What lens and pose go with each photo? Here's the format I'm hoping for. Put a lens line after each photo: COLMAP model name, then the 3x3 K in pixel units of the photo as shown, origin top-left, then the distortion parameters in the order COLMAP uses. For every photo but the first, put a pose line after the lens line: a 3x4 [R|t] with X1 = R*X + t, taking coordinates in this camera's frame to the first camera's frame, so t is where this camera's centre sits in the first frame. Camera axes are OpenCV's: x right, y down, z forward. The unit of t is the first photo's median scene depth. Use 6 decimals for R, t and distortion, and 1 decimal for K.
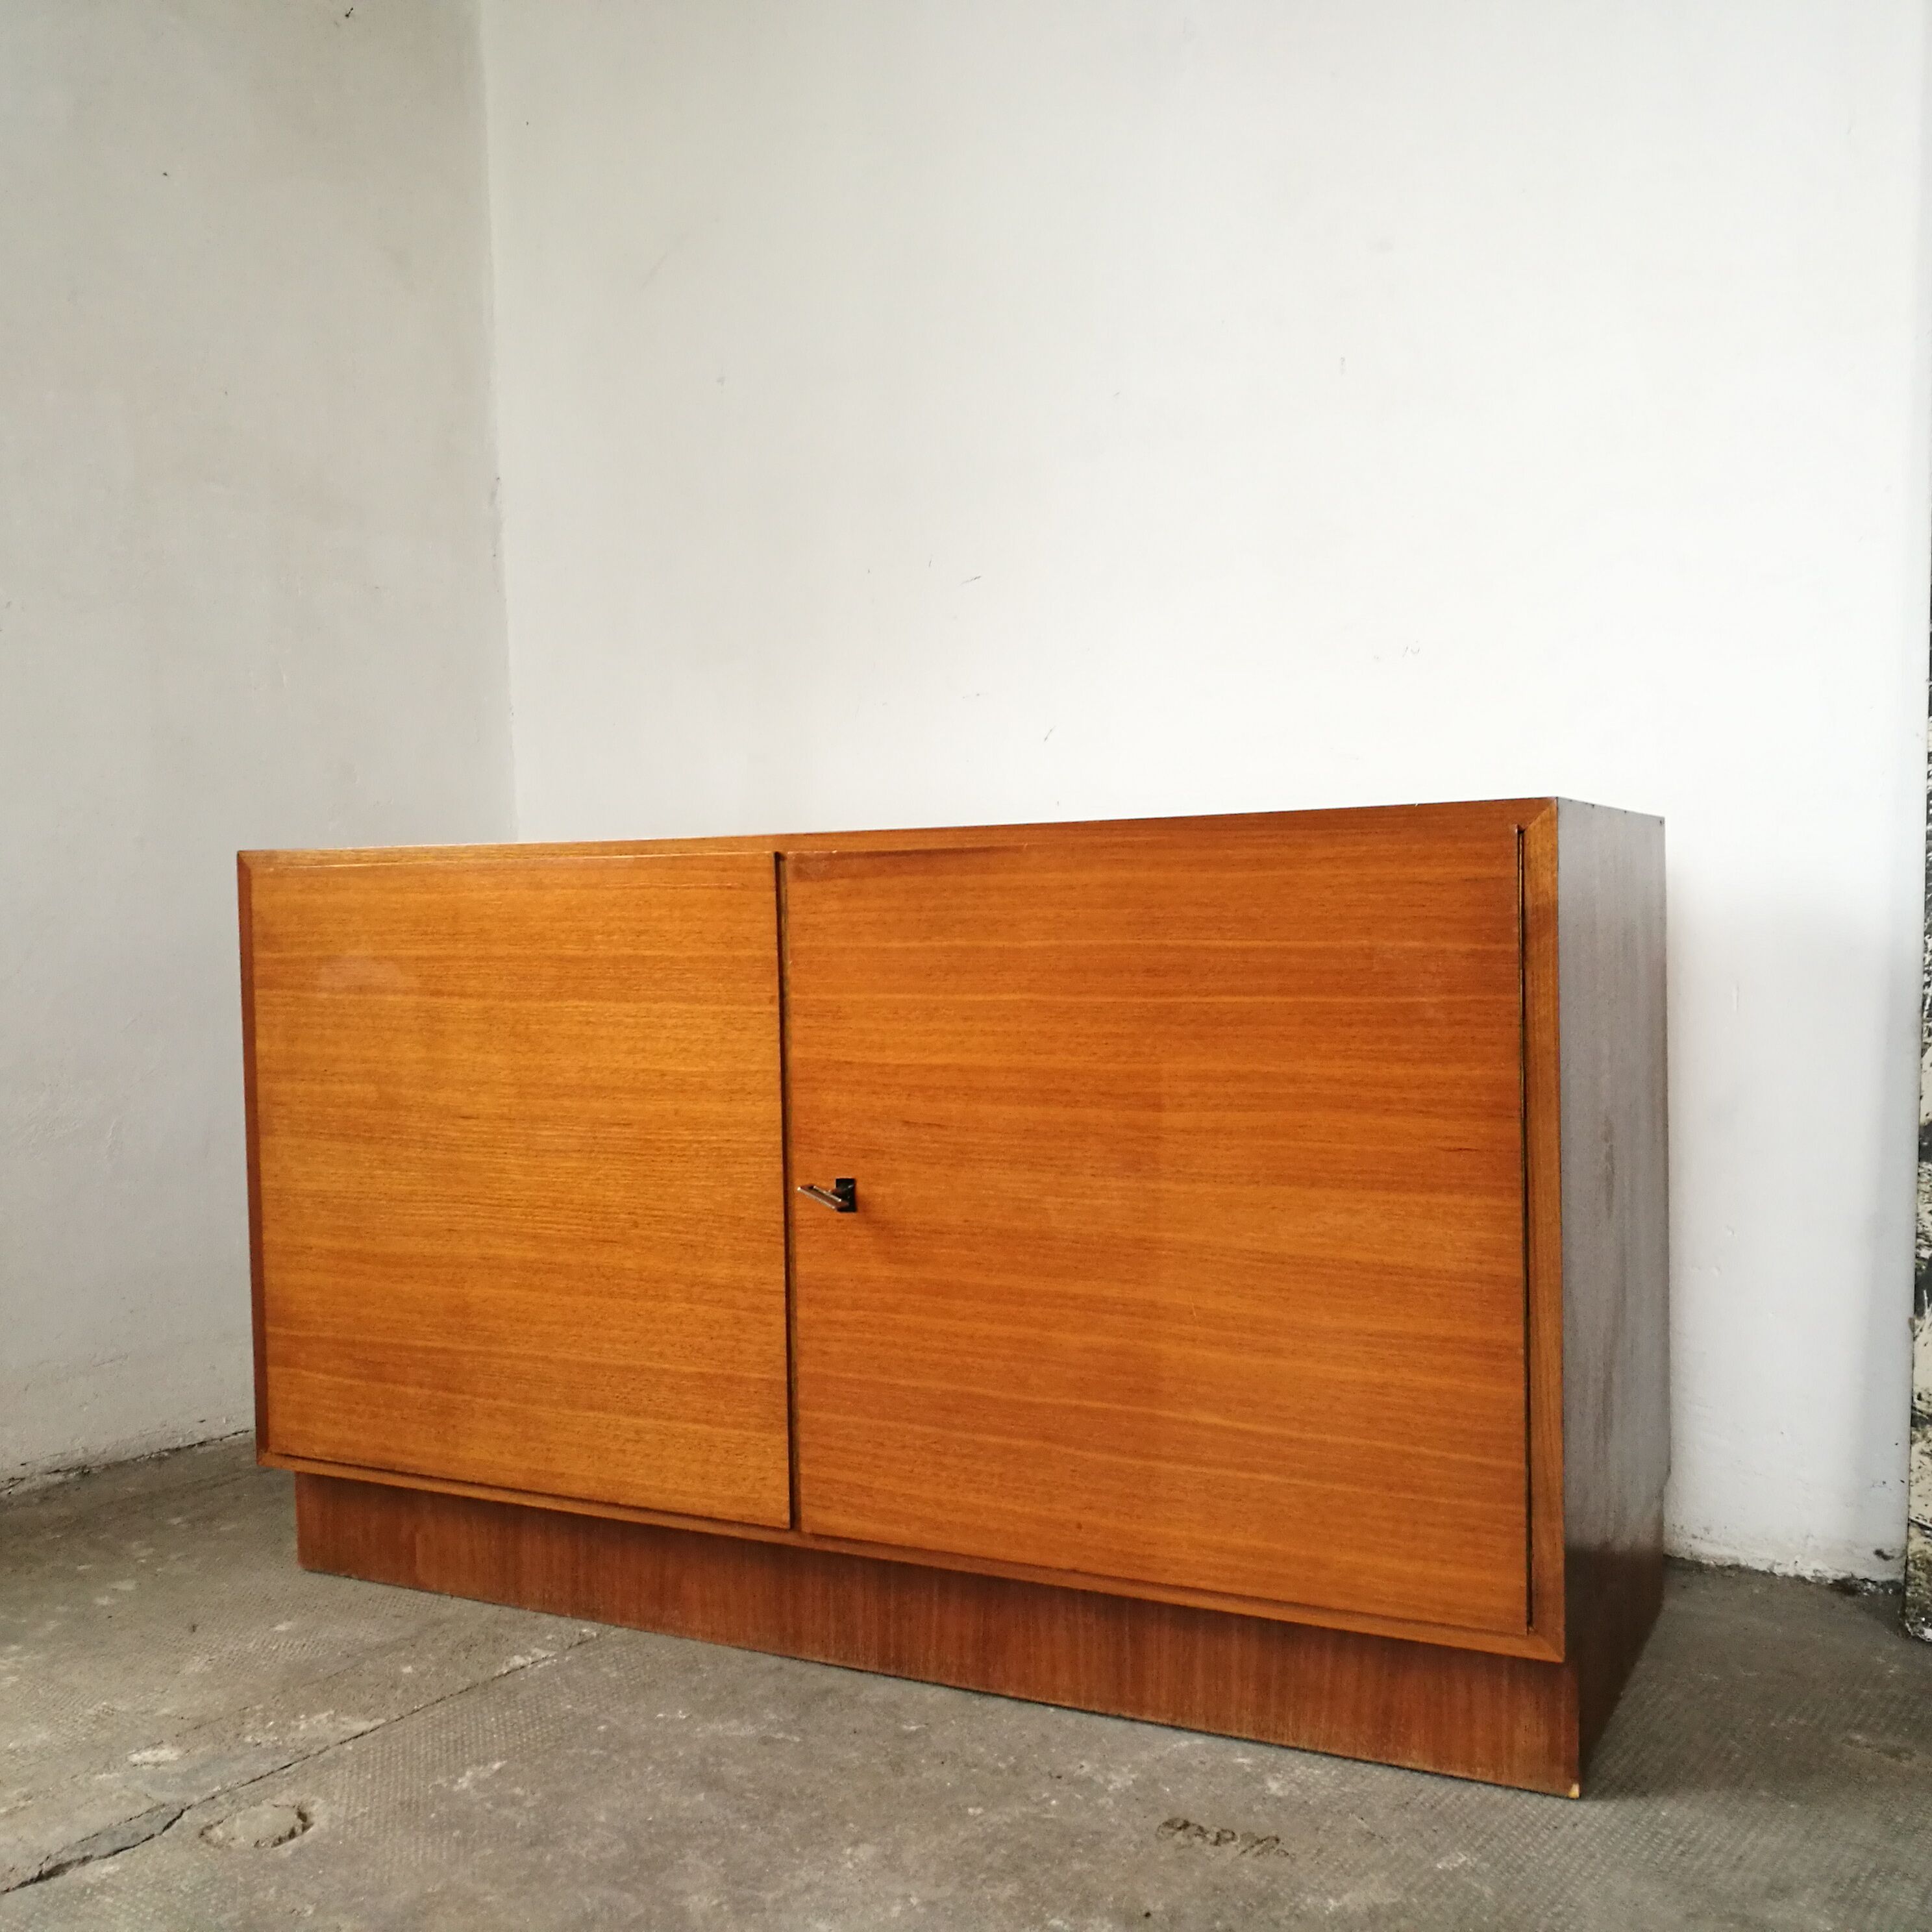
lens RADIAL K [[1990.6, 0, 966.0], [0, 1990.6, 966.0], [0, 0, 1]] dist [0.014559, -0.037945]
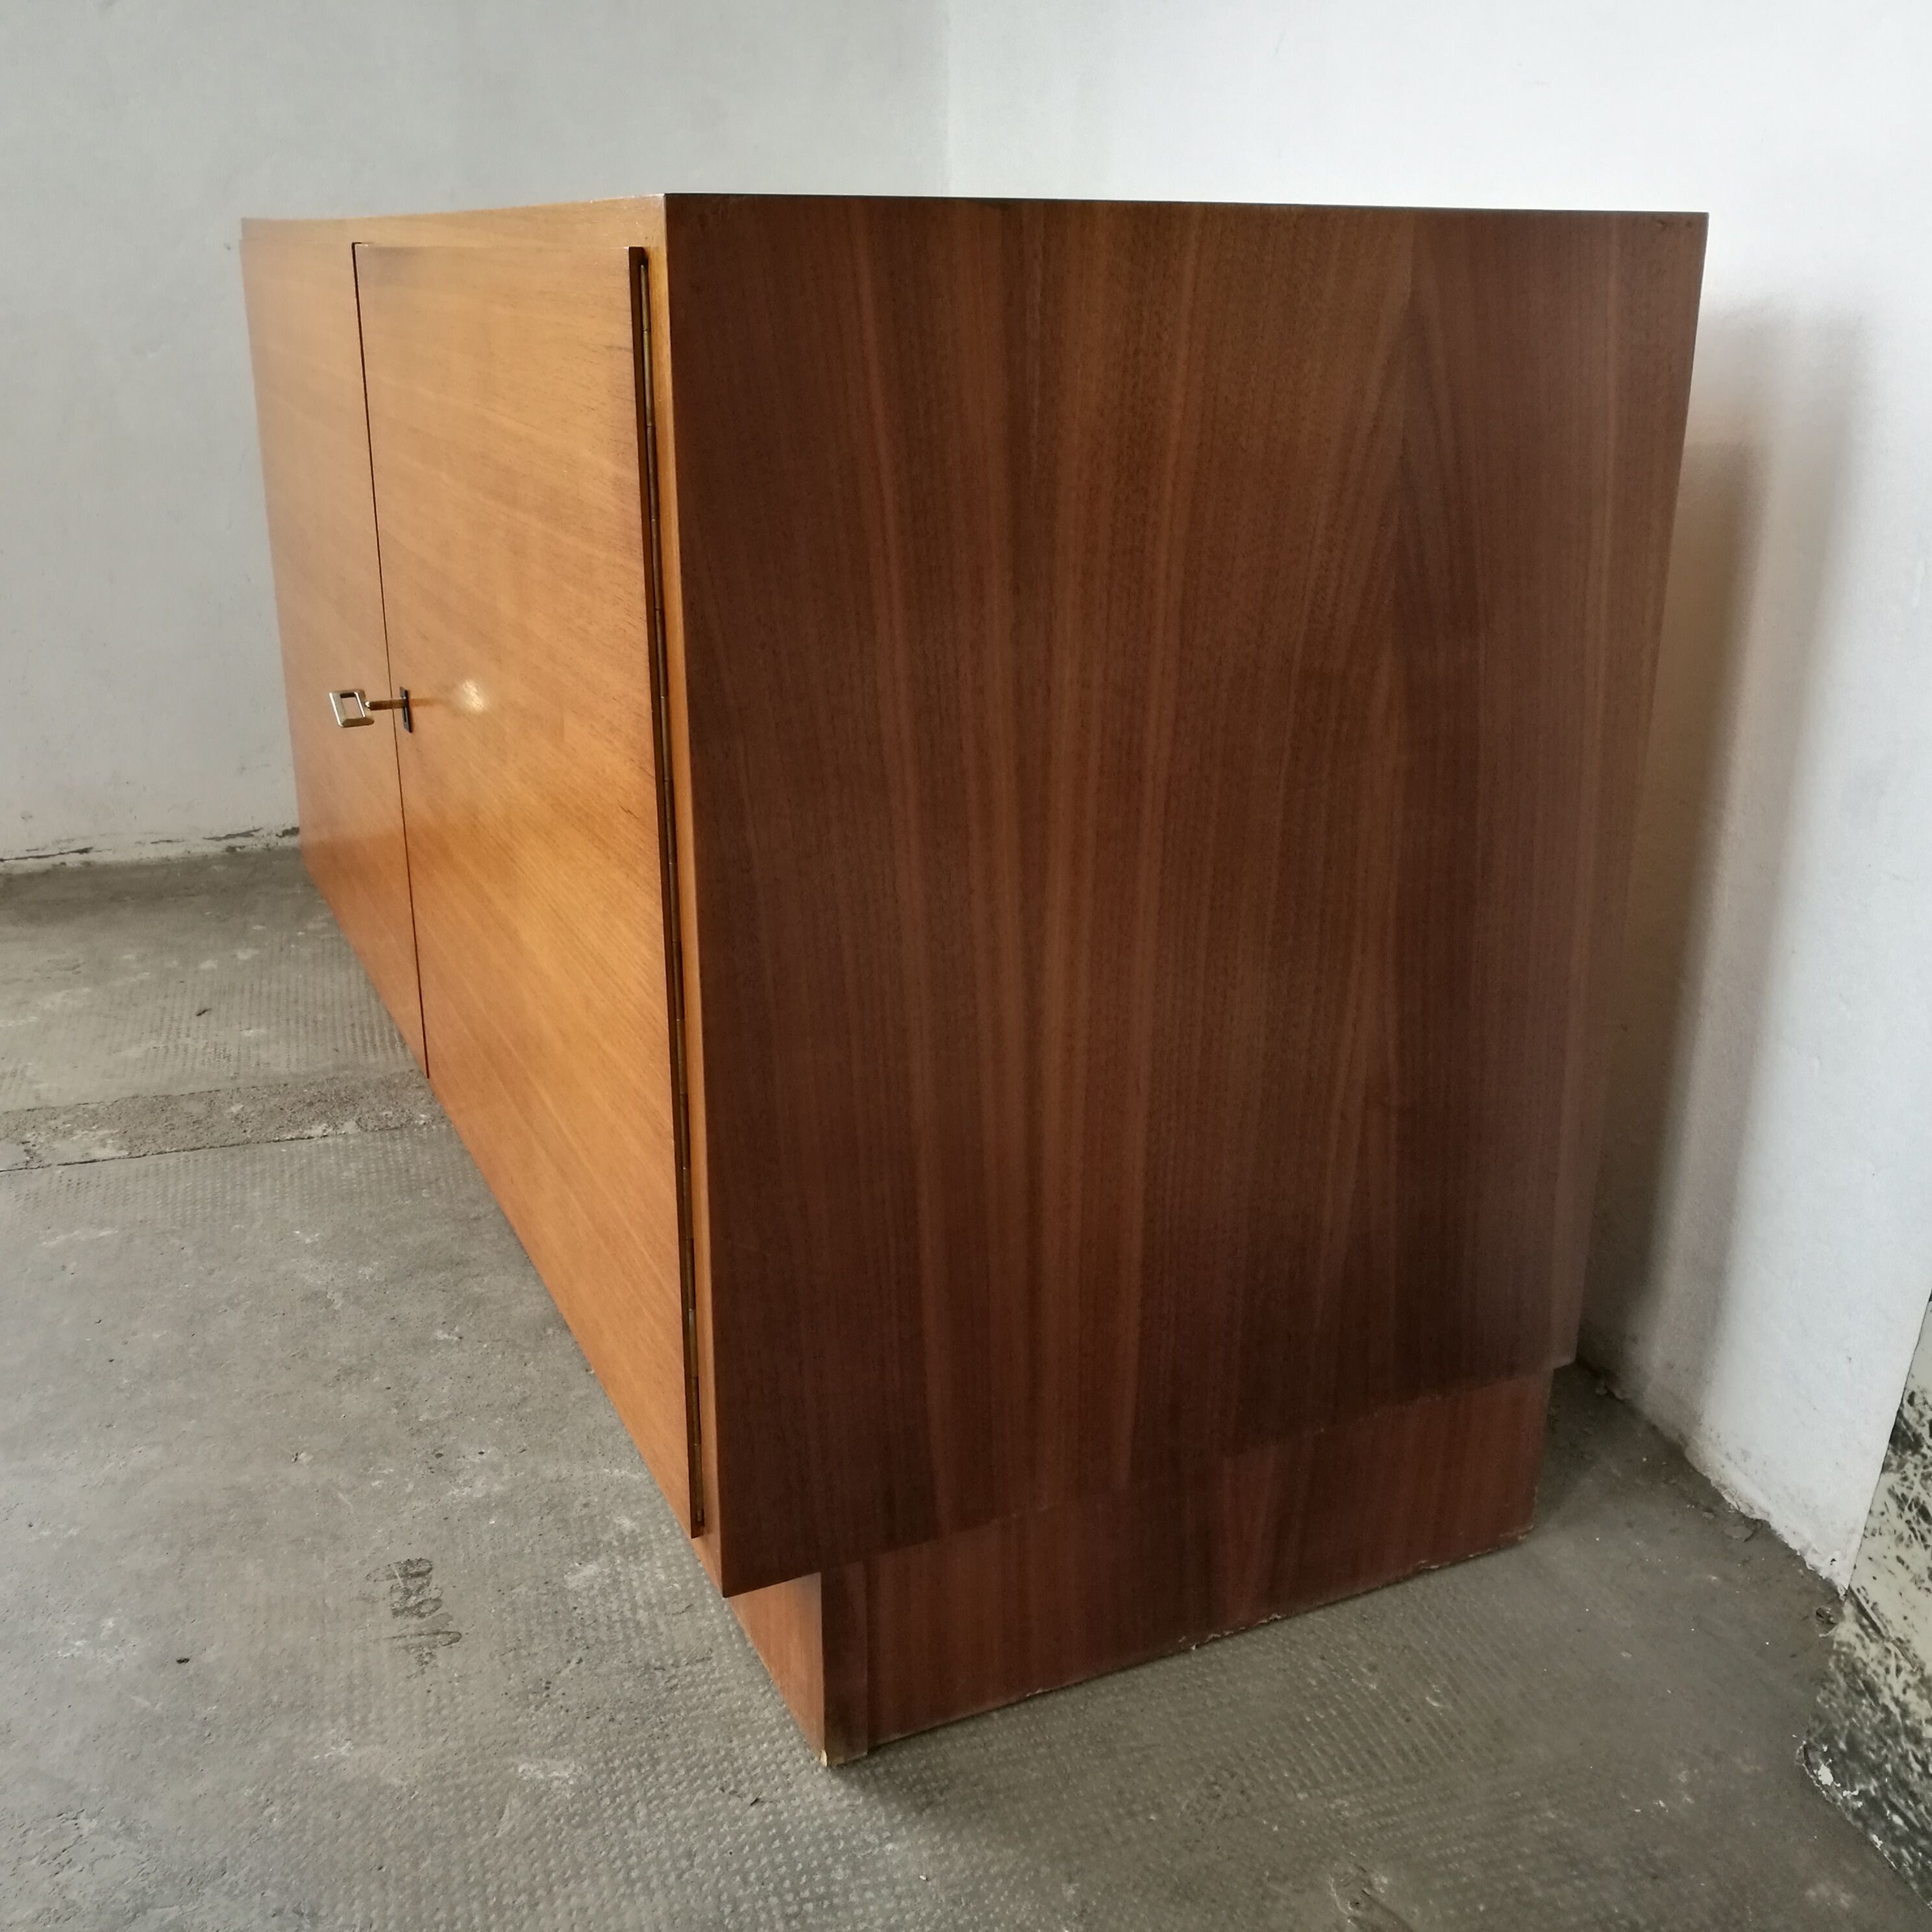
lens RADIAL K [[2039.3, 0, 966.0], [0, 2039.3, 966.0], [0, 0, 1]] dist [-0.013297, -0.048338]
pose [[0.794725, 0.227888, -0.562564, 0.594334], [-0.041413, 0.945040, 0.324321, -0.057680], [0.605555, -0.234449, 0.760485, 0.504164]]
